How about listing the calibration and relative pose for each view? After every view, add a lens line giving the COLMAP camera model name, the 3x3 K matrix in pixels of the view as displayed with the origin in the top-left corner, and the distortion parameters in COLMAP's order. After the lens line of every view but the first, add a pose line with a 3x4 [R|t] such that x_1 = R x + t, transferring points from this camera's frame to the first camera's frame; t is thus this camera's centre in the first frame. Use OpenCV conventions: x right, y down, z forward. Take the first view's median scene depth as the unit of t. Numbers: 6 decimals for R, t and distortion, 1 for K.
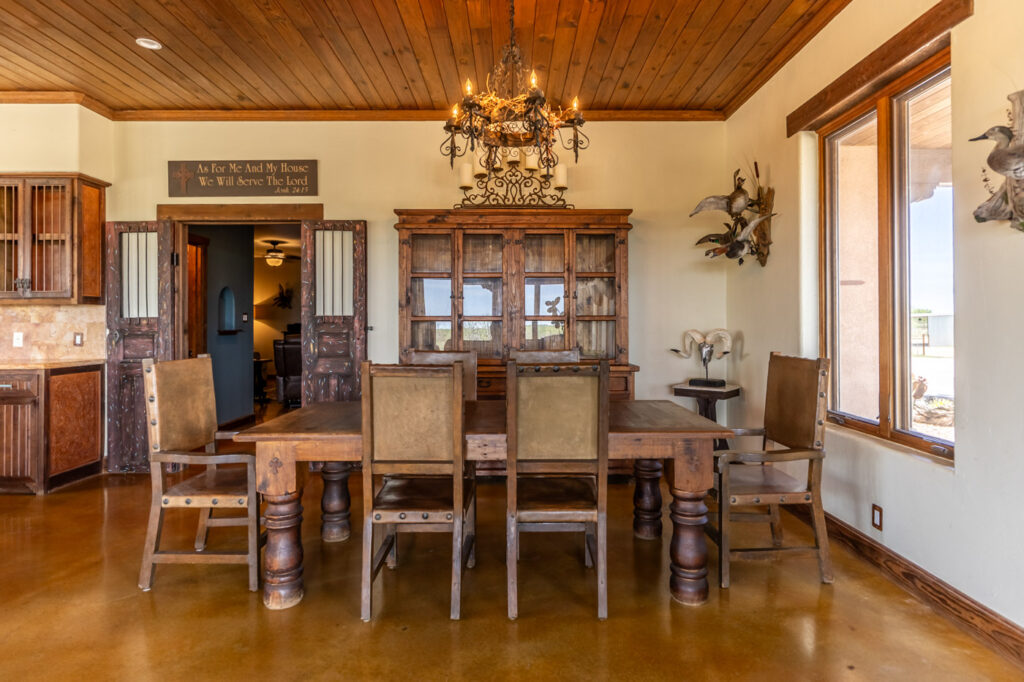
lens RADIAL K [[557.0, 0, 515.6], [0, 557.0, 316.0], [0, 0, 1]] dist [-0.000923, 0.000405]
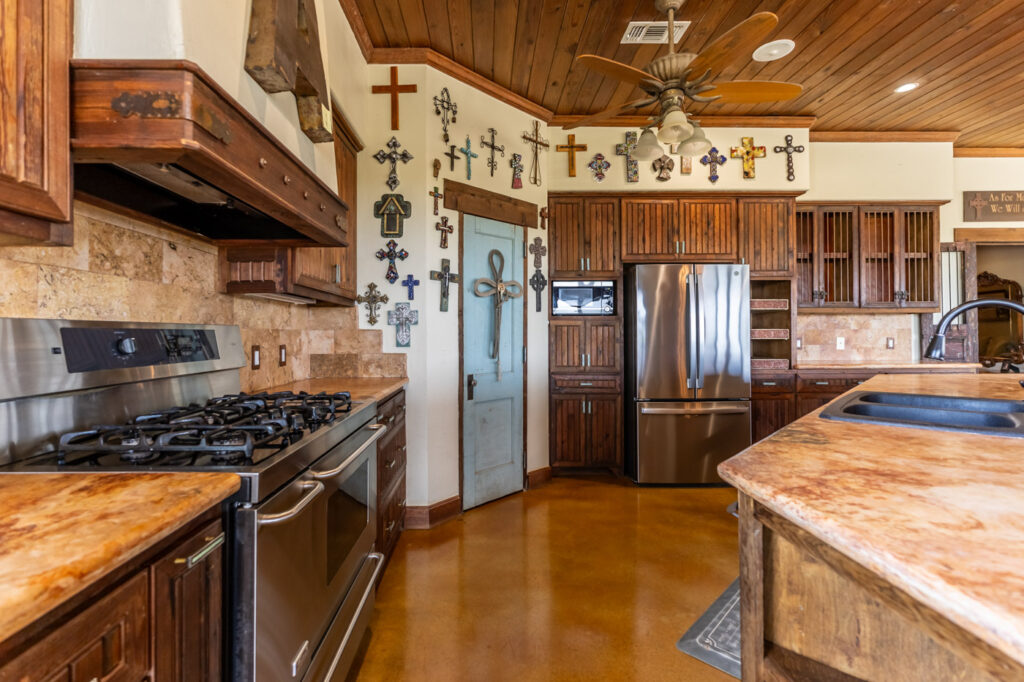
lens RADIAL K [[462.2, 0, 484.3], [0, 462.2, 327.7], [0, 0, 1]] dist [-0.003416, 0.001080]
pose [[0.999920, 0.000845, -0.012633, -1.635762], [-0.000848, 1.000000, -0.000279, 0.010052], [0.012633, 0.000289, 0.999920, 0.017344]]
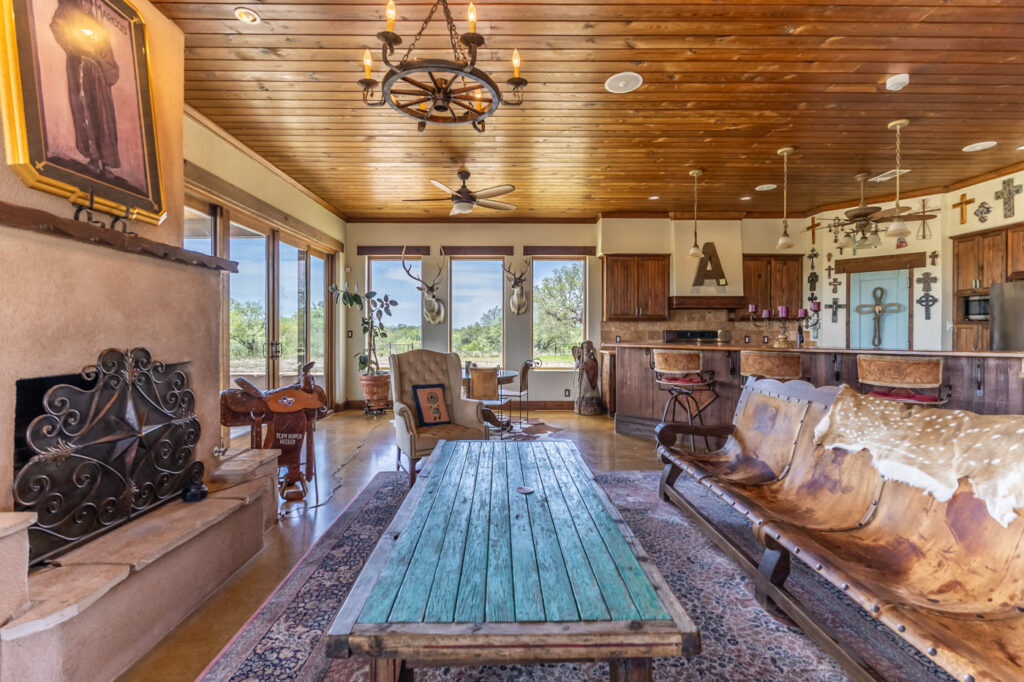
lens RADIAL K [[462.2, 0, 511.2], [0, 462.2, 331.3], [0, 0, 1]] dist [-0.003416, 0.001080]
pose [[0.007610, 0.007052, -0.999946, -0.311429], [0.008729, 0.999937, 0.007118, -0.004895], [0.999933, -0.008783, 0.007548, -0.320132]]
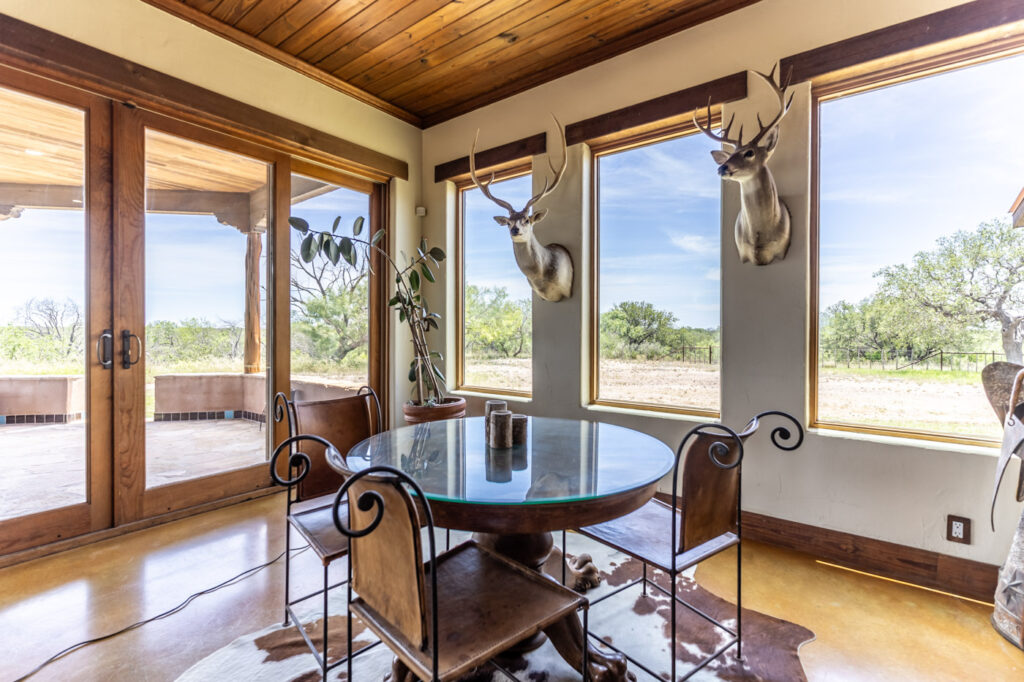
lens RADIAL K [[462.2, 0, 513.8], [0, 462.2, 336.9], [0, 0, 1]] dist [-0.003416, 0.001080]
pose [[-0.603379, 0.009602, -0.797397, -1.304836], [0.008204, 0.999949, 0.005833, 0.028857], [0.797412, -0.003022, -0.603427, -0.187040]]
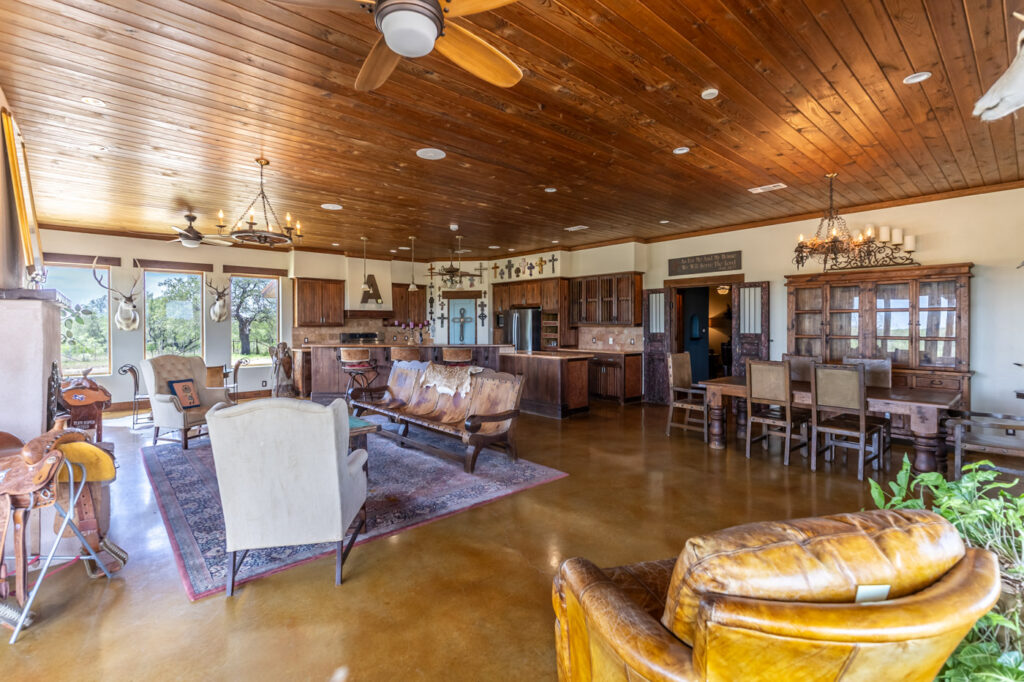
lens RADIAL K [[462.2, 0, 508.4], [0, 462.2, 329.4], [0, 0, 1]] dist [-0.003416, 0.001080]
pose [[0.656646, 0.012148, -0.754101, 0.312271], [0.006819, 0.999734, 0.022042, -0.054345], [0.754168, -0.019616, 0.656388, -0.632150]]
